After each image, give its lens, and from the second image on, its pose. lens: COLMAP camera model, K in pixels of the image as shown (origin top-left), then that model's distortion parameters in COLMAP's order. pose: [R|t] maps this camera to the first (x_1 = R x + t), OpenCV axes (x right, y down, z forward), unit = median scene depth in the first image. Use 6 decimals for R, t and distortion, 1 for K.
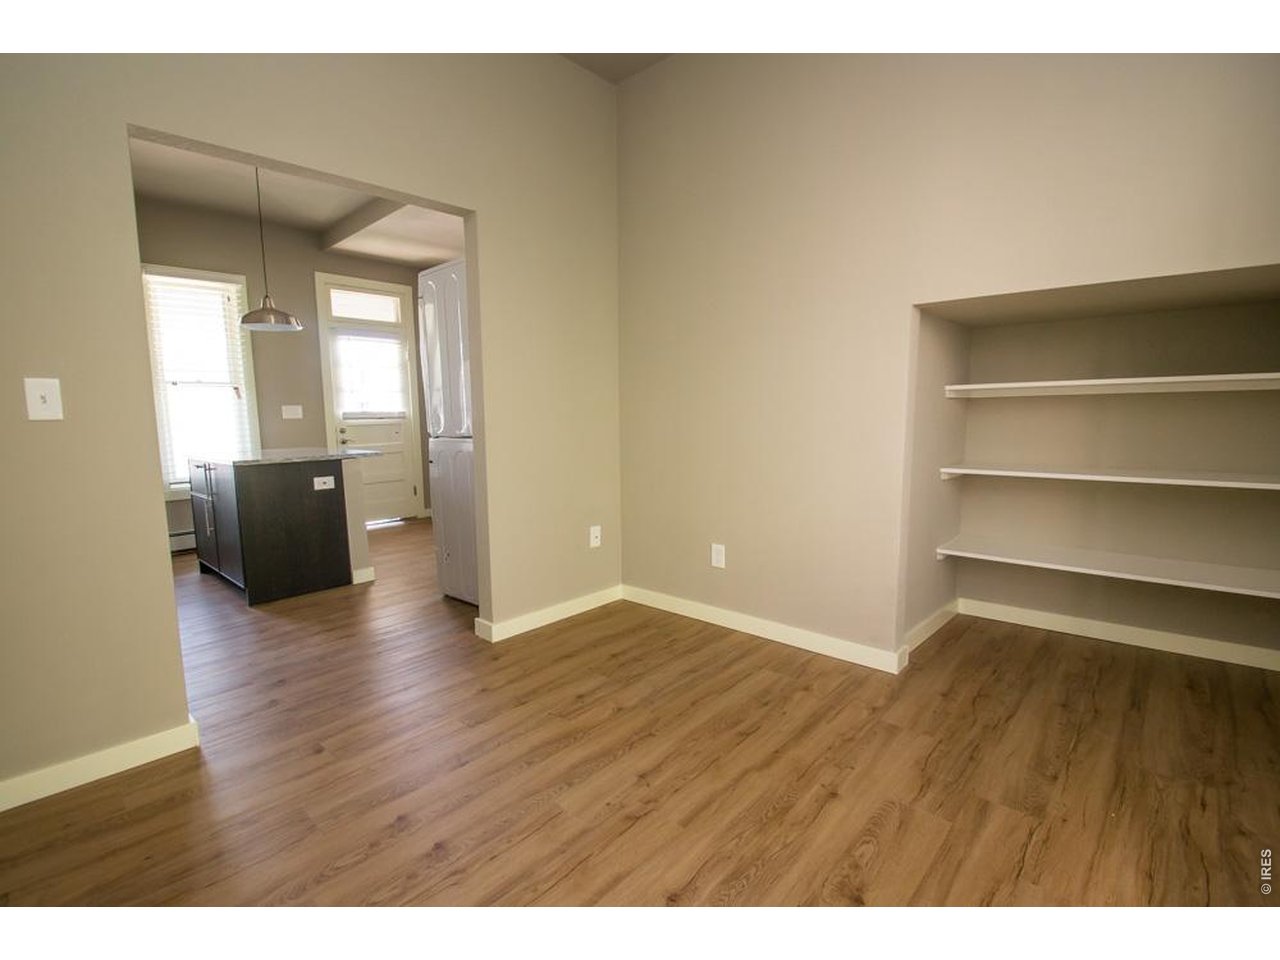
lens RADIAL K [[575.0, 0, 620.4], [0, 575.0, 478.4], [0, 0, 1]] dist [0.001034, -0.000375]
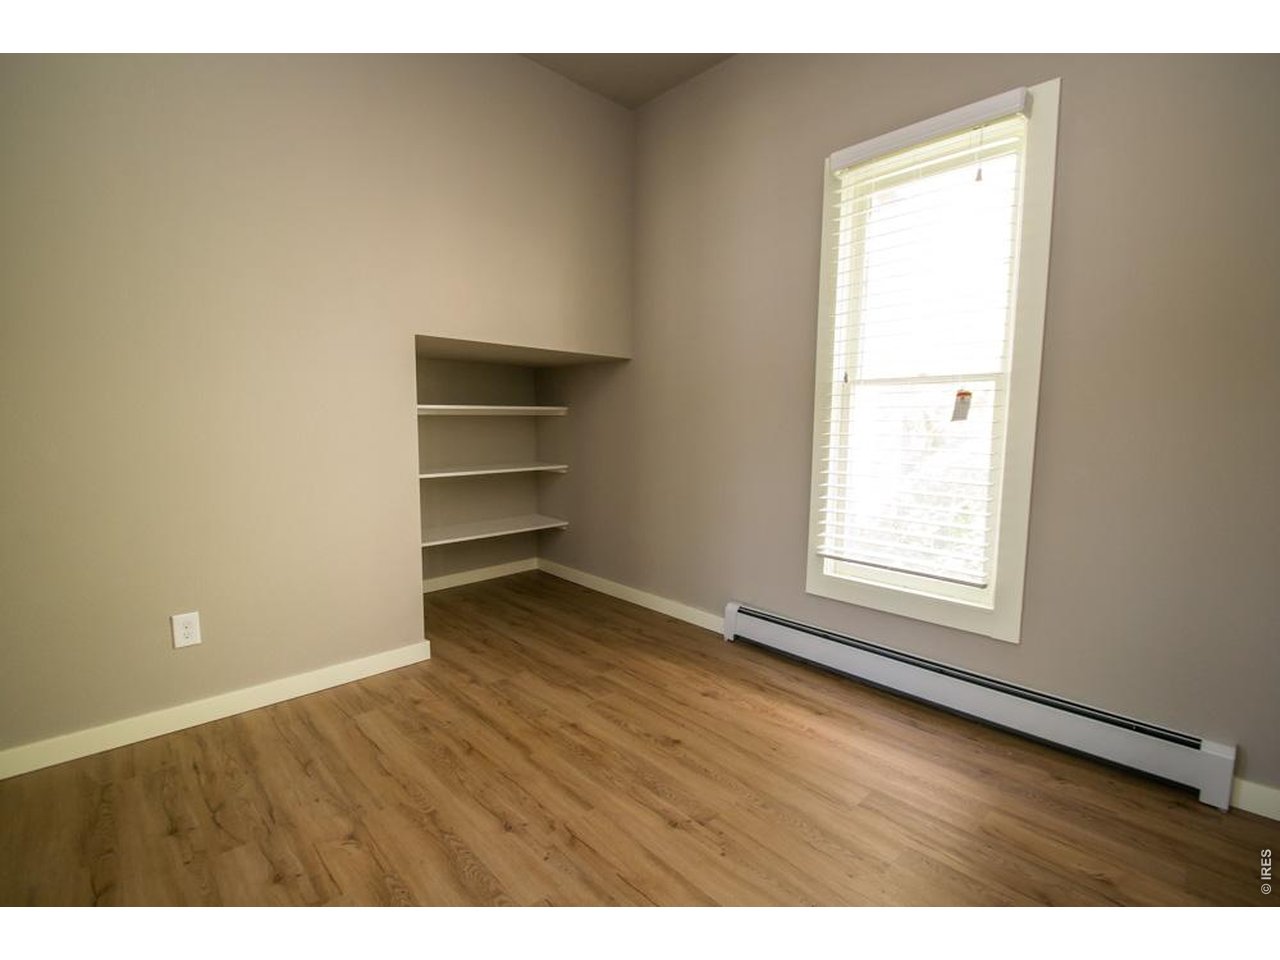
lens RADIAL K [[575.0, 0, 620.4], [0, 575.0, 478.4], [0, 0, 1]] dist [0.001034, -0.000375]
pose [[0.082903, -0.079383, 0.993391, -0.677081], [0.105775, 0.991892, 0.070436, -0.054018], [-0.990928, 0.099236, 0.090628, 0.595147]]
